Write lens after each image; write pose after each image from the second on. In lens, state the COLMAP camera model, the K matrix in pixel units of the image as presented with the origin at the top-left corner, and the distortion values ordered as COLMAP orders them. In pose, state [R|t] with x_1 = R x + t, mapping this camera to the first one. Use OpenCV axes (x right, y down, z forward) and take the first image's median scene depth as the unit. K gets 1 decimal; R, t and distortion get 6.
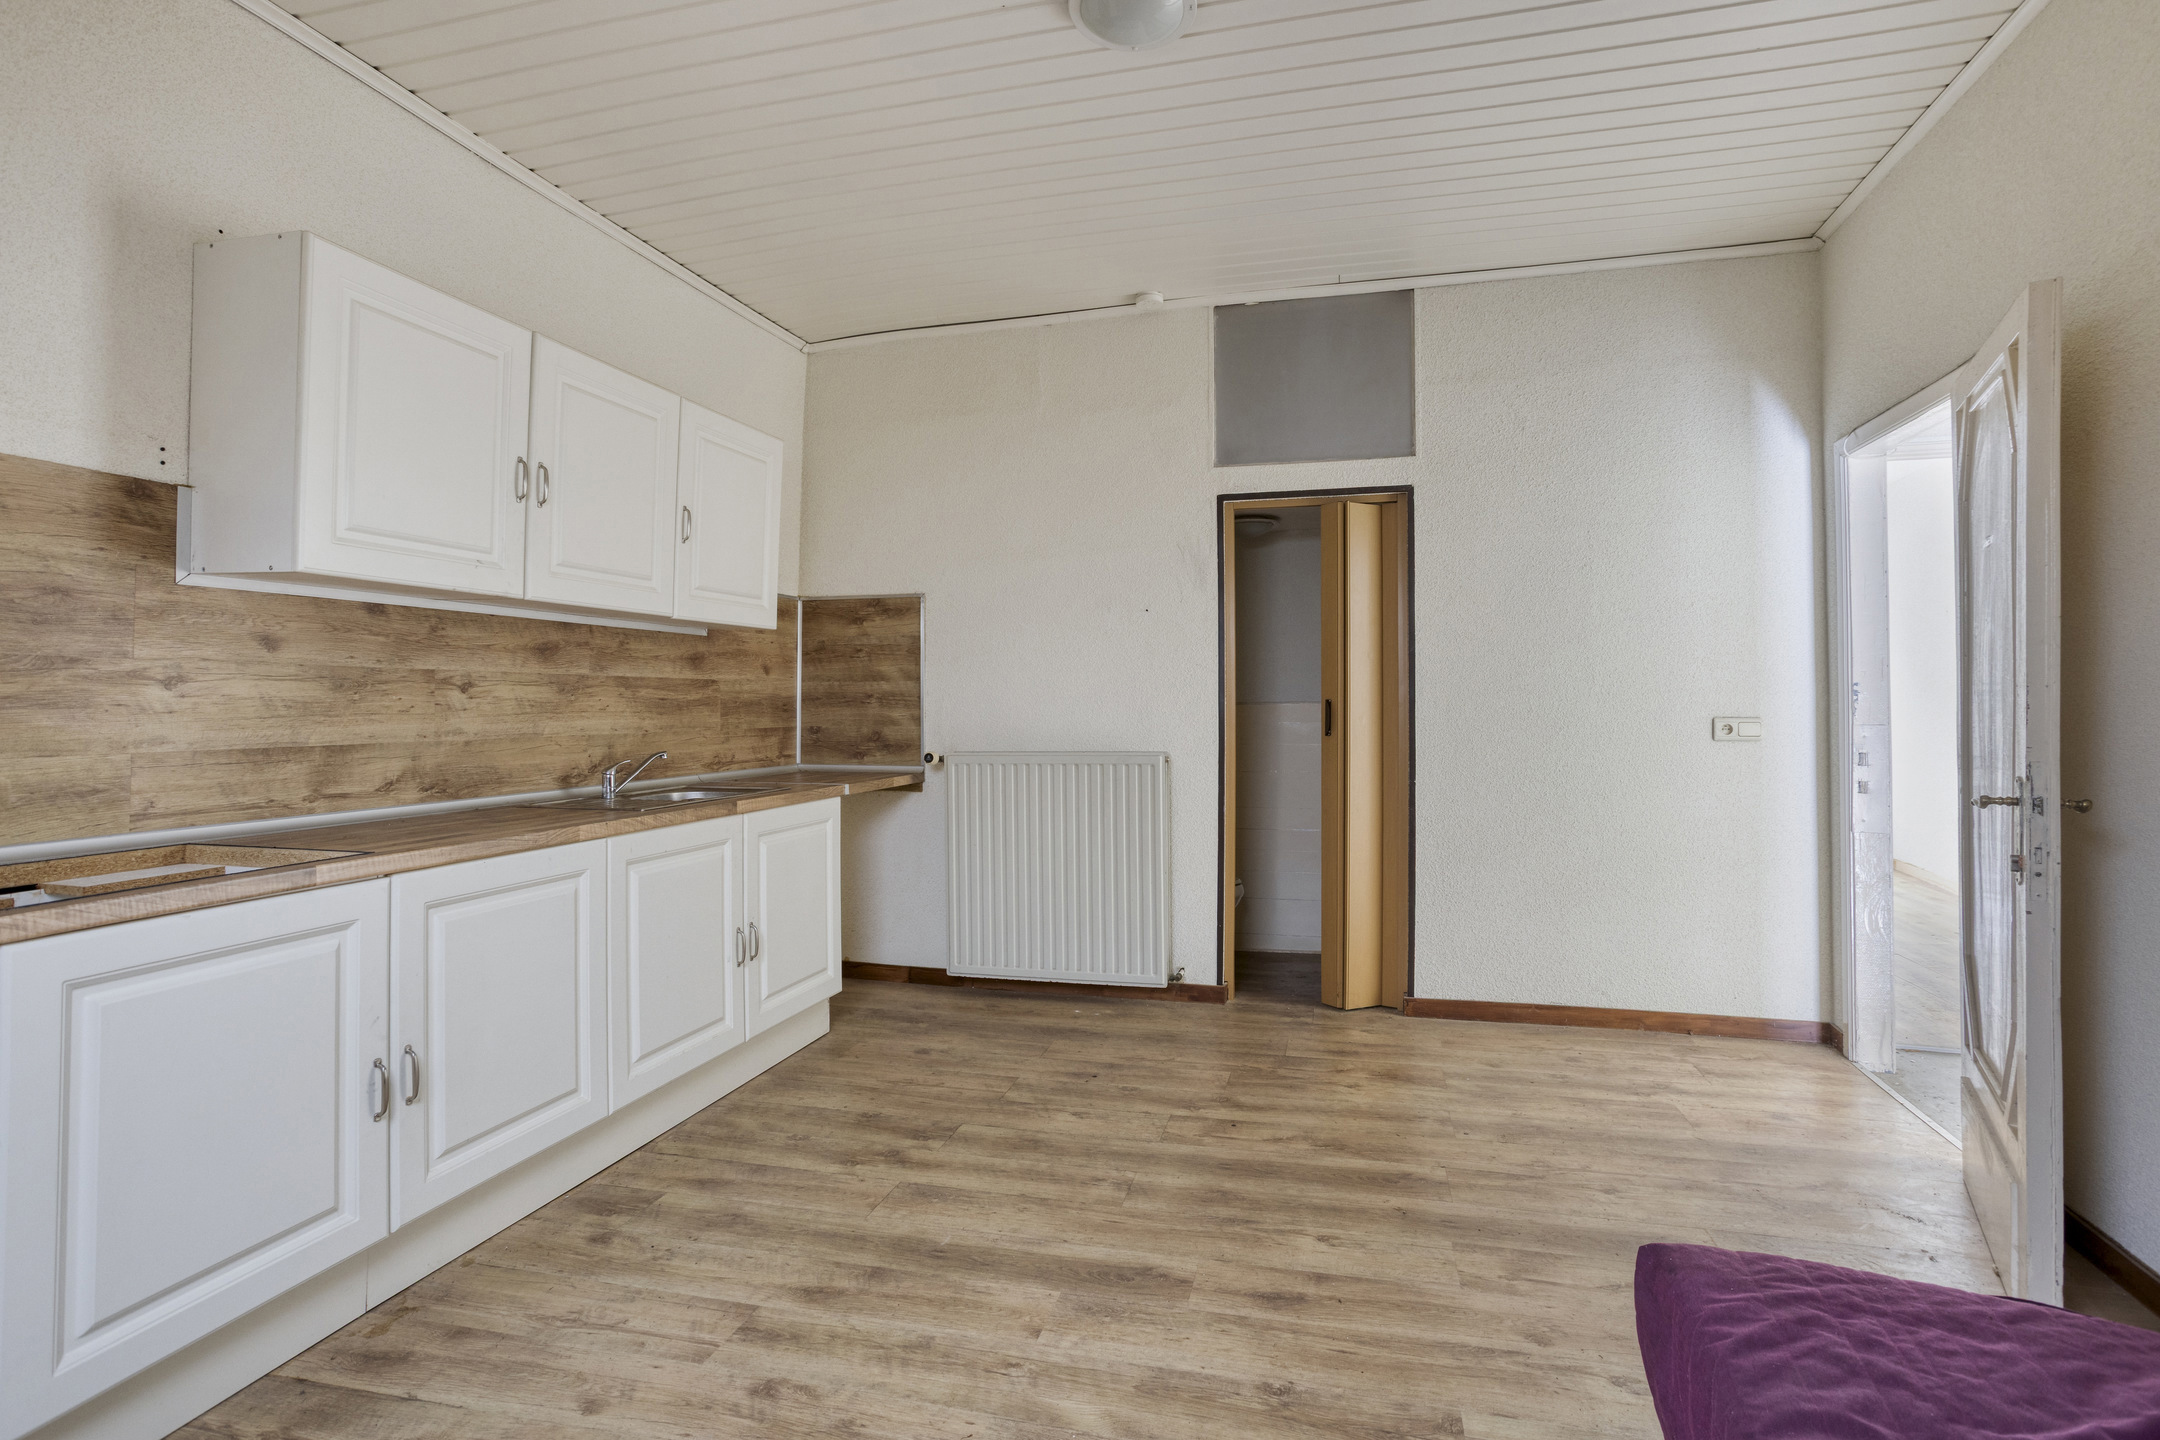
lens RADIAL K [[1040.8, 0, 1089.9], [0, 1040.8, 702.5], [0, 0, 1]] dist [-0.049745, 0.012163]
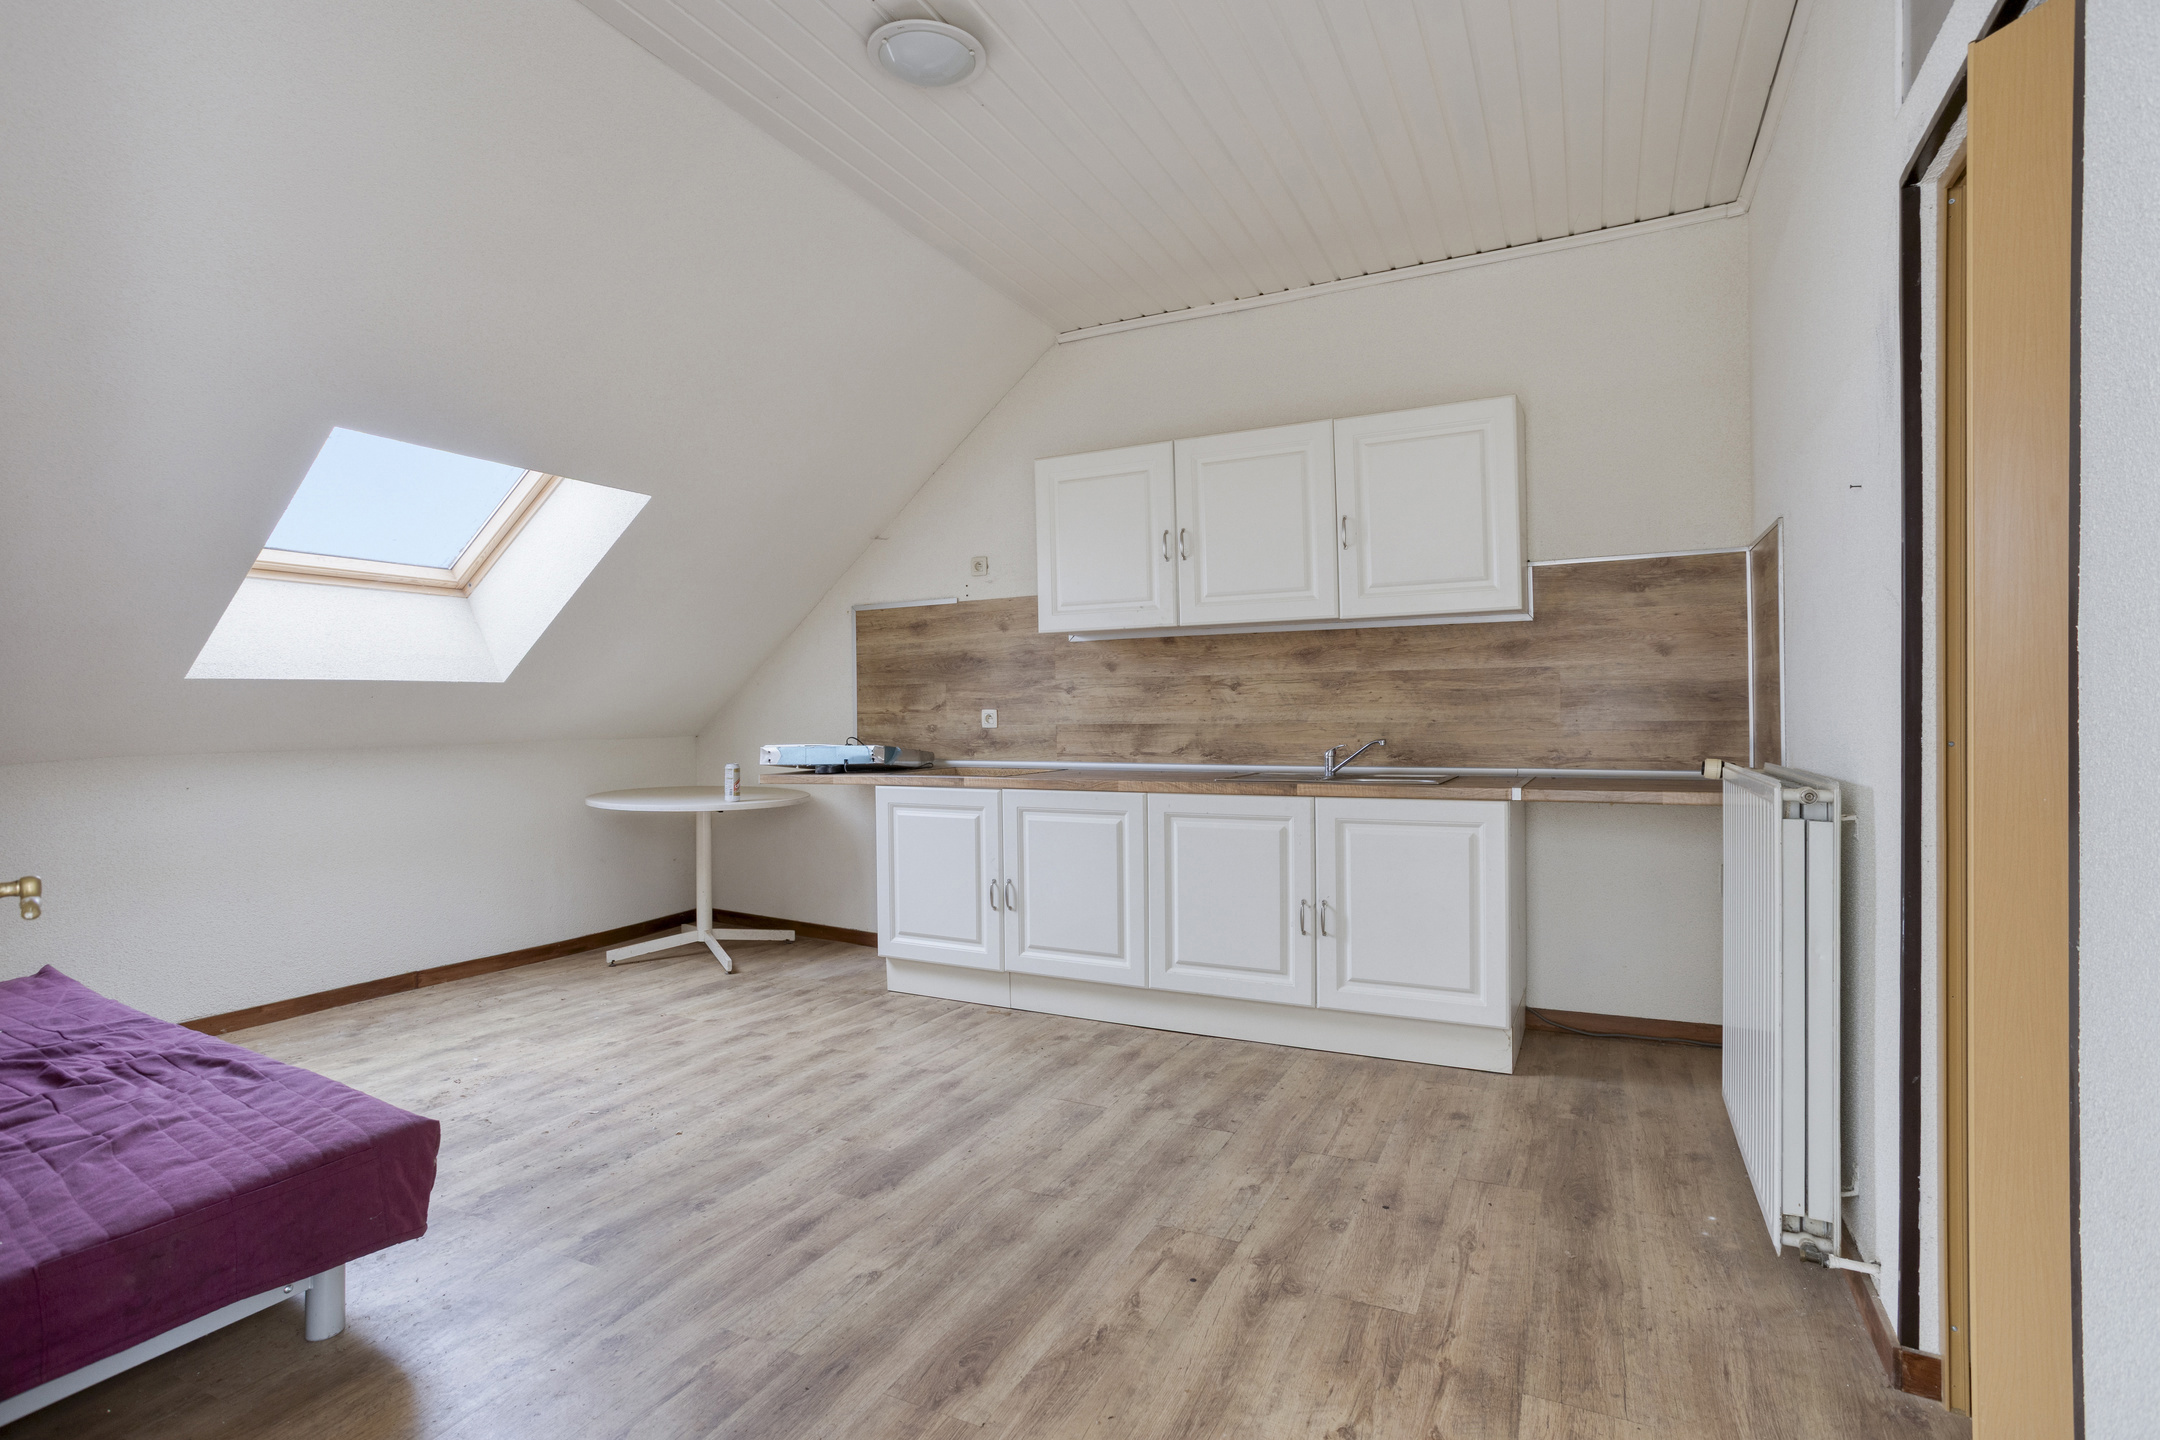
lens RADIAL K [[1040.8, 0, 1083.3], [0, 1040.8, 721.7], [0, 0, 1]] dist [-0.049745, 0.012163]
pose [[-0.208233, 0.015431, -0.977958, 0.884964], [0.013604, 0.999825, 0.012879, 0.013134], [0.977985, -0.010623, -0.208406, 1.128565]]
